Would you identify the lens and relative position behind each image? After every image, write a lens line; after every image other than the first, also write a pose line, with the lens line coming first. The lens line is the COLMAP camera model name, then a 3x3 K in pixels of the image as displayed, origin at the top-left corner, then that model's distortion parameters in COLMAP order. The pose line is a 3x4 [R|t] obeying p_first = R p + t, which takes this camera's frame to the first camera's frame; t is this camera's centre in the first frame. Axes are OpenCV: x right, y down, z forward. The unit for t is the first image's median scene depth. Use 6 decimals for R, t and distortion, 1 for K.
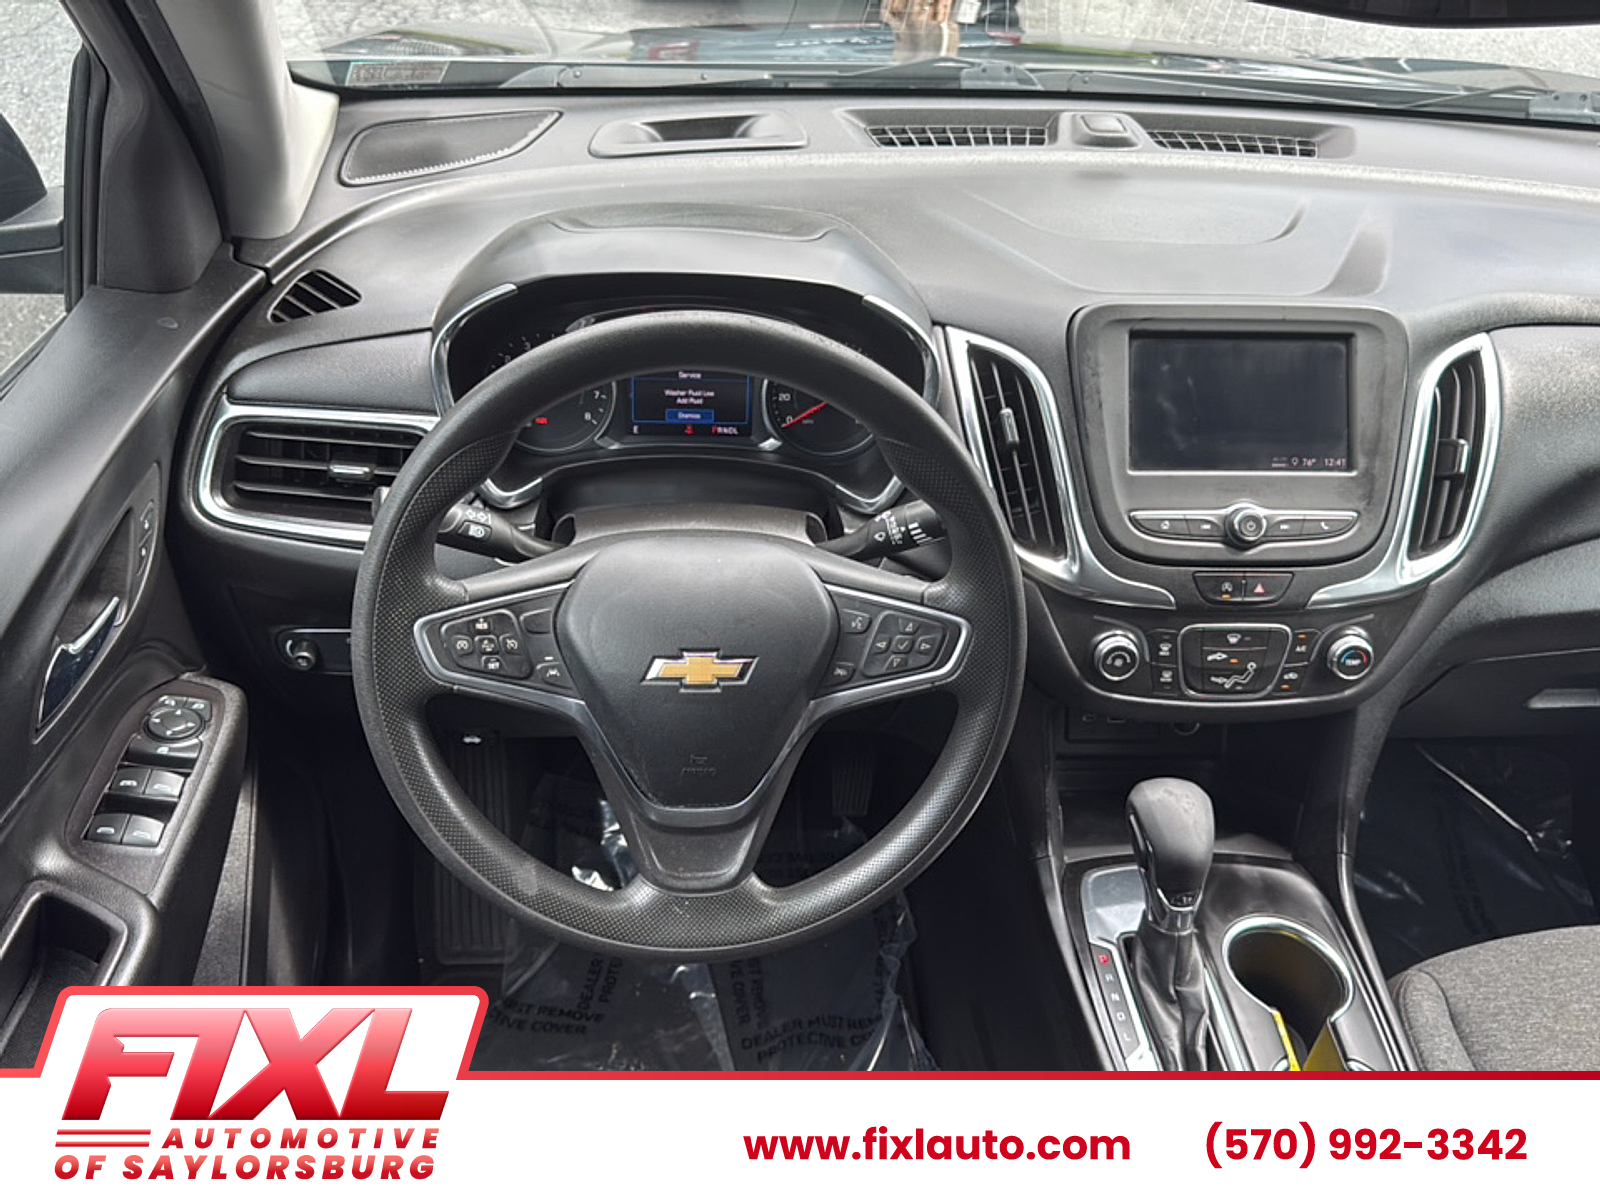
lens RADIAL K [[1466.7, 0, 801.7], [0, 1466.7, 609.5], [0, 0, 1]] dist [0.165870, -0.395939]
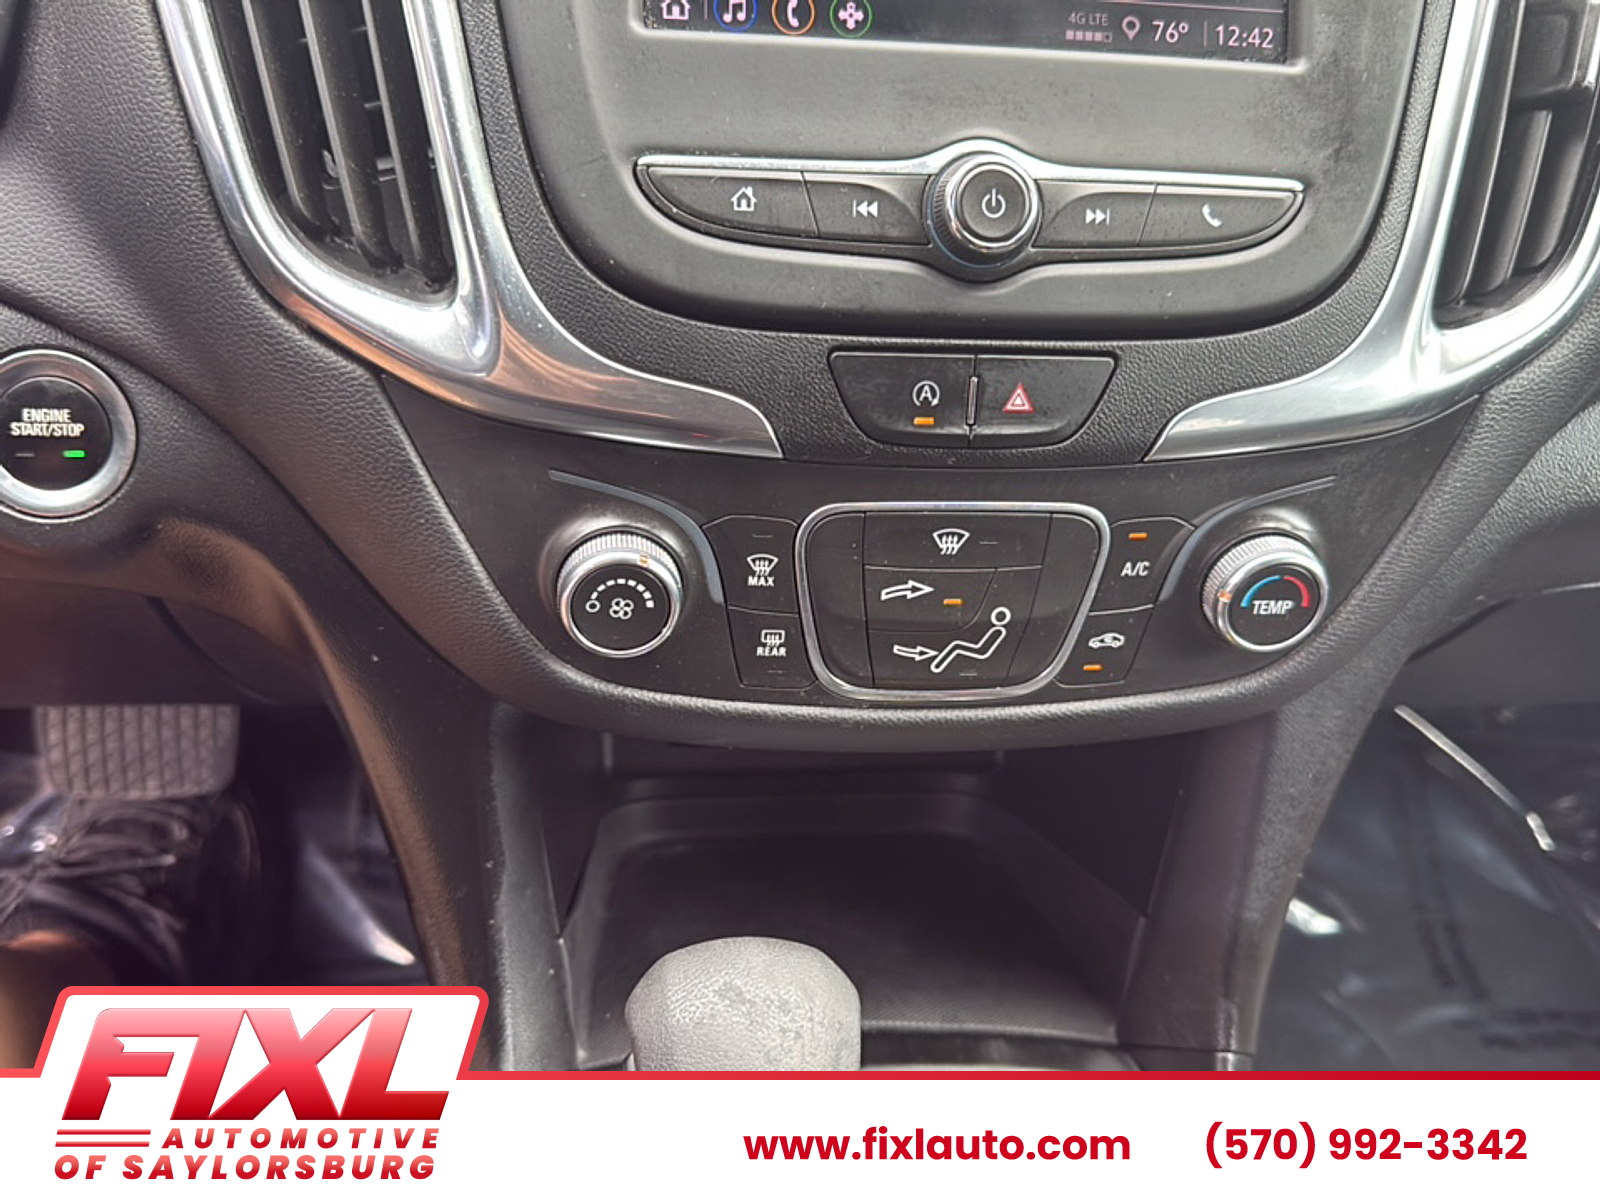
lens RADIAL K [[1466.7, 0, 801.7], [0, 1466.7, 609.5], [0, 0, 1]] dist [0.165870, -0.395939]
pose [[0.998701, 0.007180, 0.050446, 0.240320], [-0.012218, 0.994883, 0.100291, 0.000794], [-0.049468, -0.100777, 0.993678, 0.654378]]
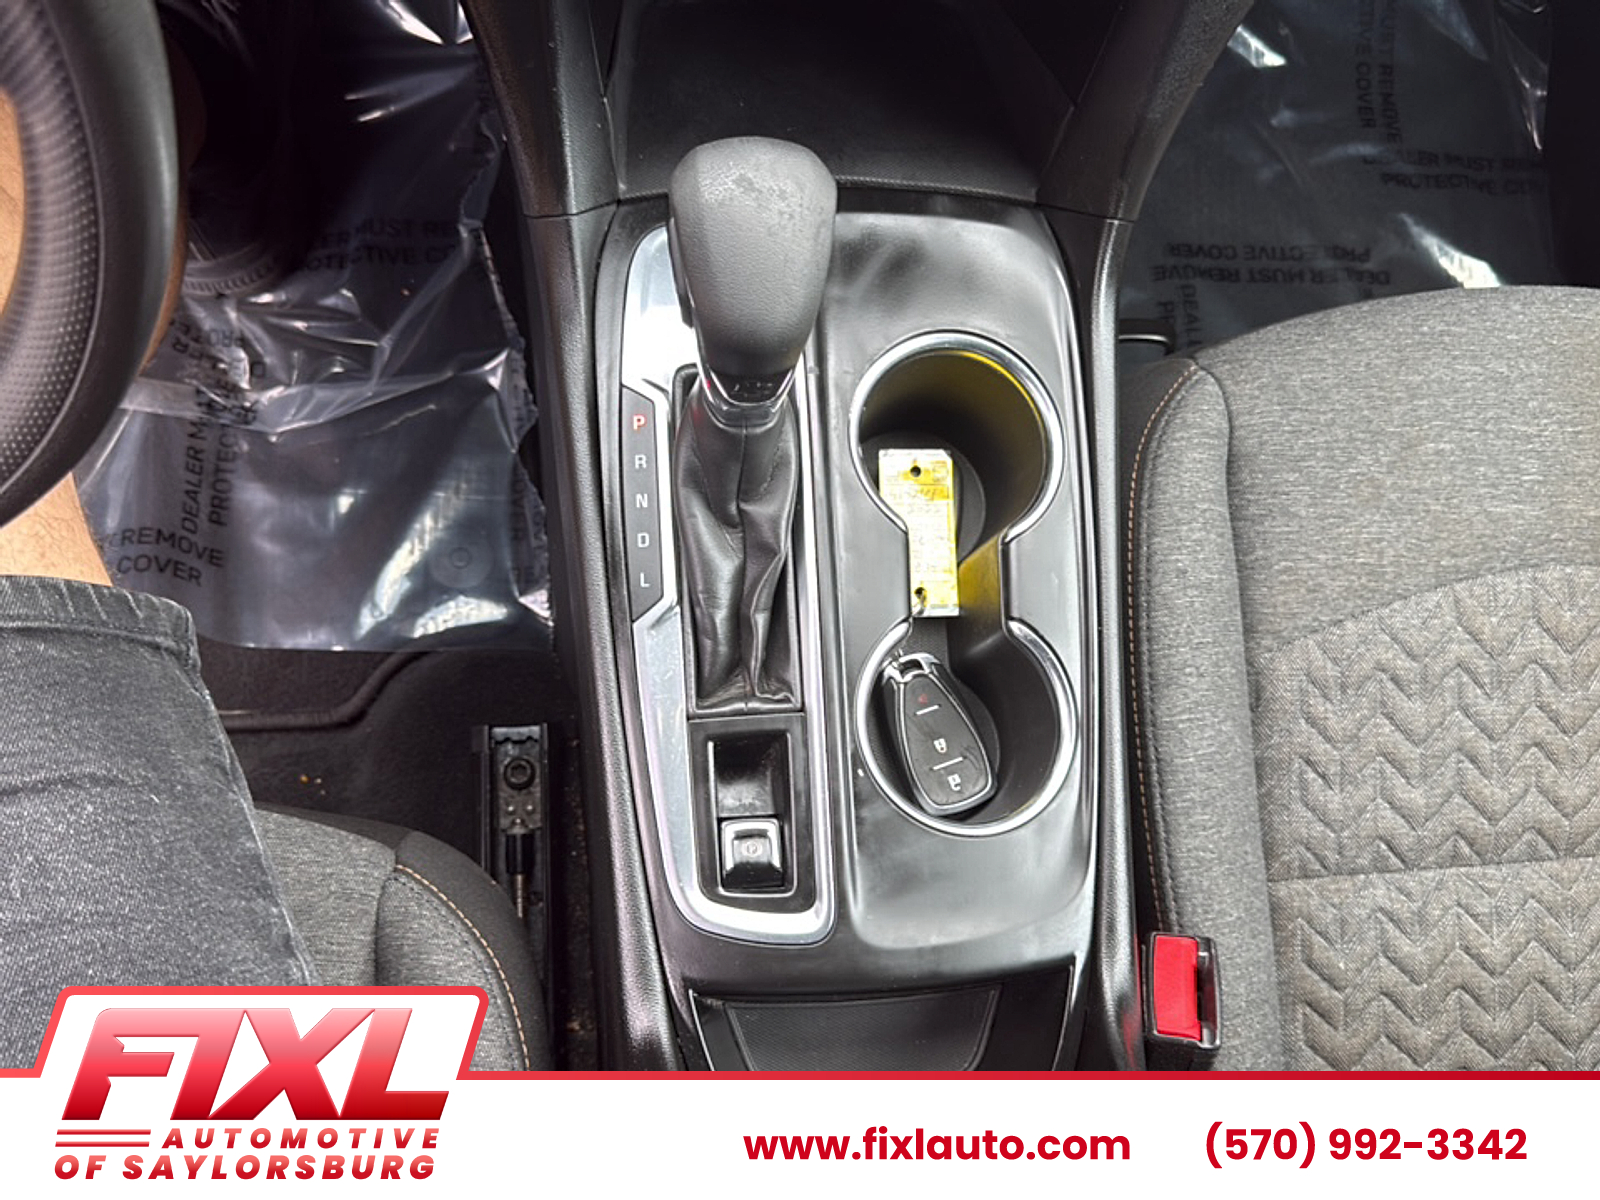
lens RADIAL K [[1466.7, 0, 801.7], [0, 1466.7, 609.5], [0, 0, 1]] dist [0.165870, -0.395939]
pose [[0.996396, 0.035521, 0.077032, 0.228539], [-0.077908, 0.742428, 0.665380, -0.091353], [-0.033556, -0.668984, 0.742519, 0.542645]]
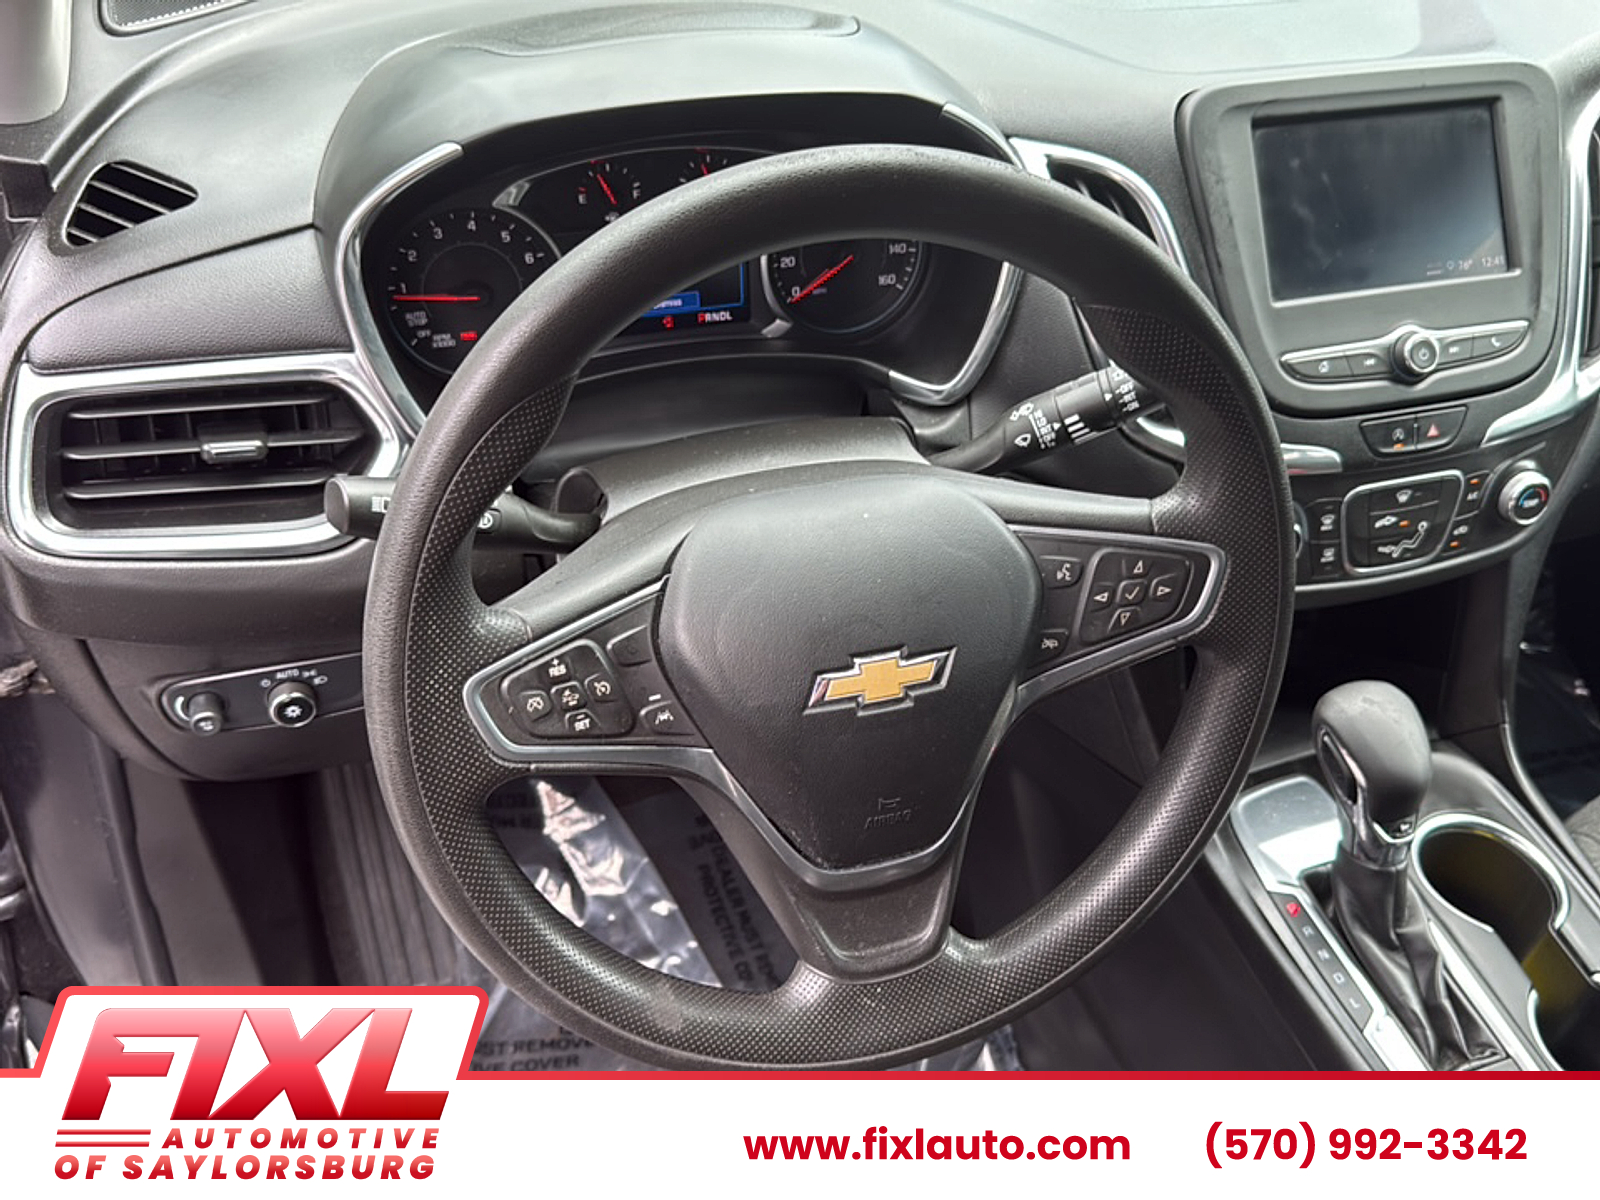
lens RADIAL K [[1466.7, 0, 801.7], [0, 1466.7, 609.5], [0, 0, 1]] dist [0.165870, -0.395939]
pose [[0.973127, -0.161560, 0.164078, -0.170833], [0.143526, 0.982771, 0.116452, -0.061821], [-0.180065, -0.089773, 0.979550, 0.264991]]
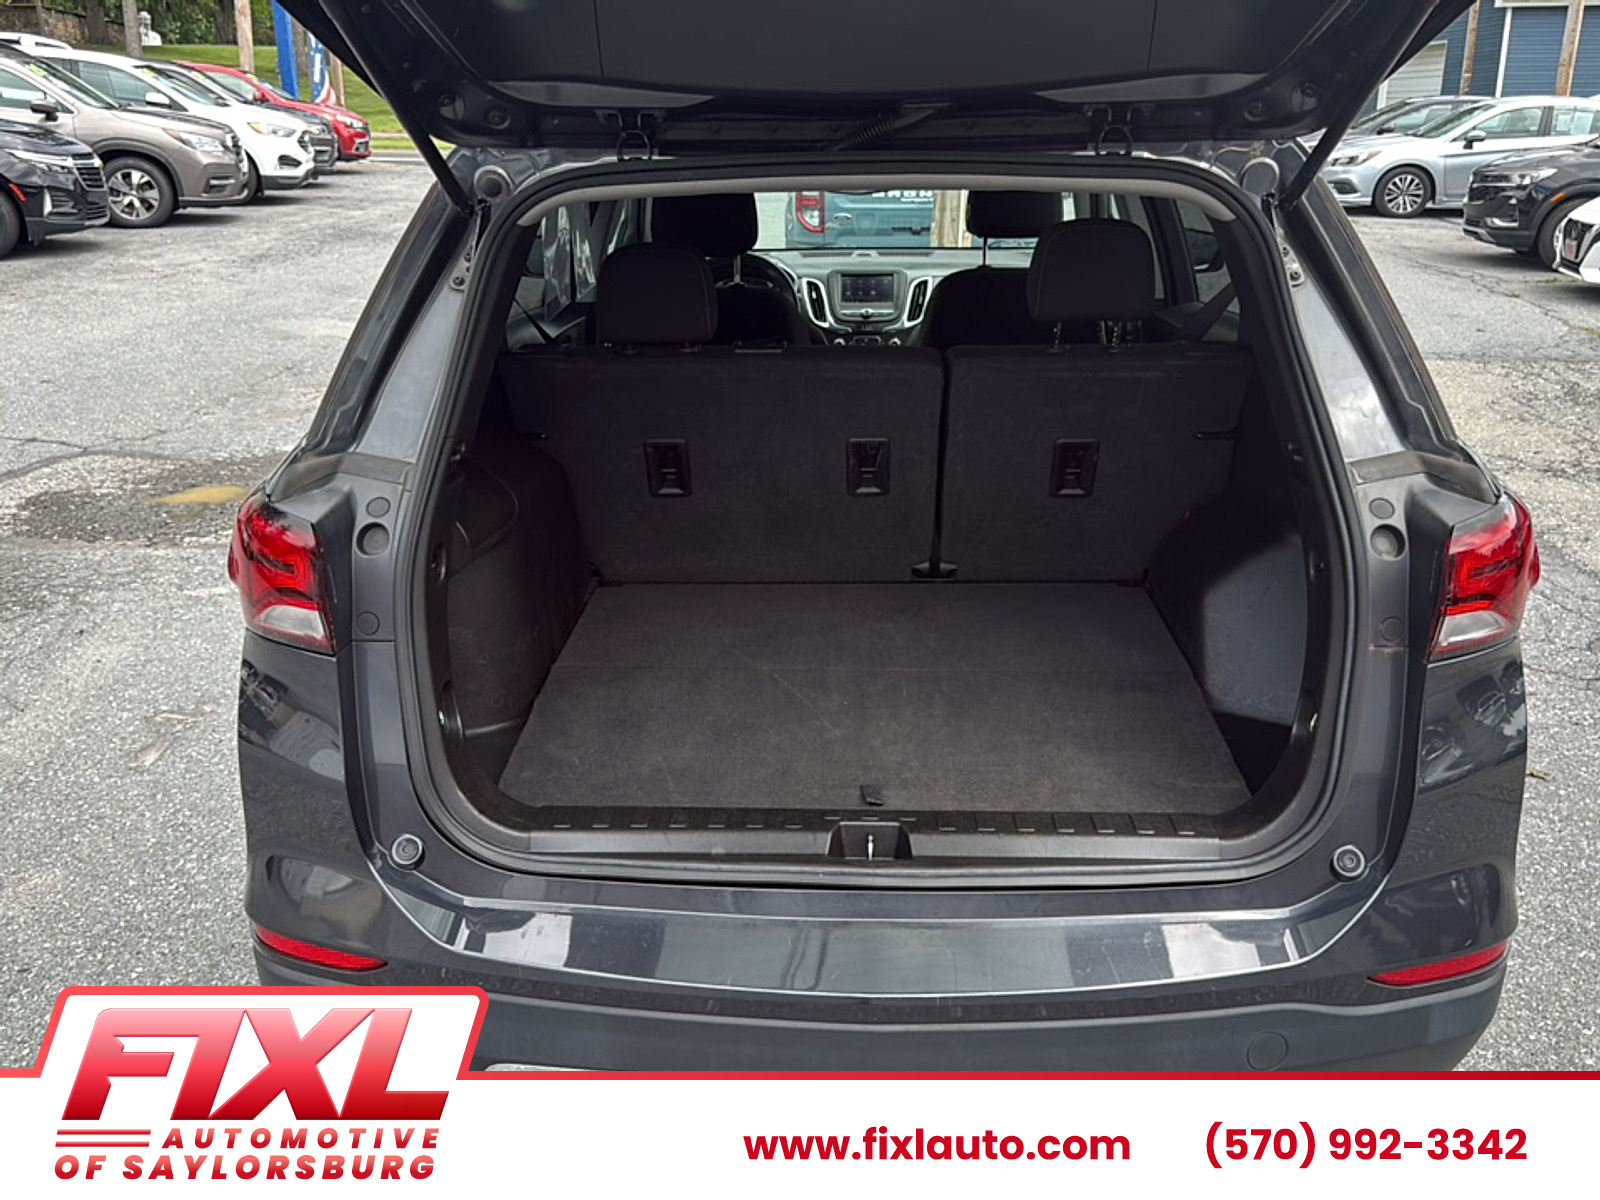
lens RADIAL K [[1532.1, 0, 800.0], [0, 1532.1, 600.0], [0, 0, 1]] dist [0.097556, -0.206817]
pose [[0.989317, -0.026009, -0.143443, 0.729726], [-0.014611, 0.961312, -0.275075, 2.000947], [0.145048, 0.274232, 0.950662, -3.101150]]
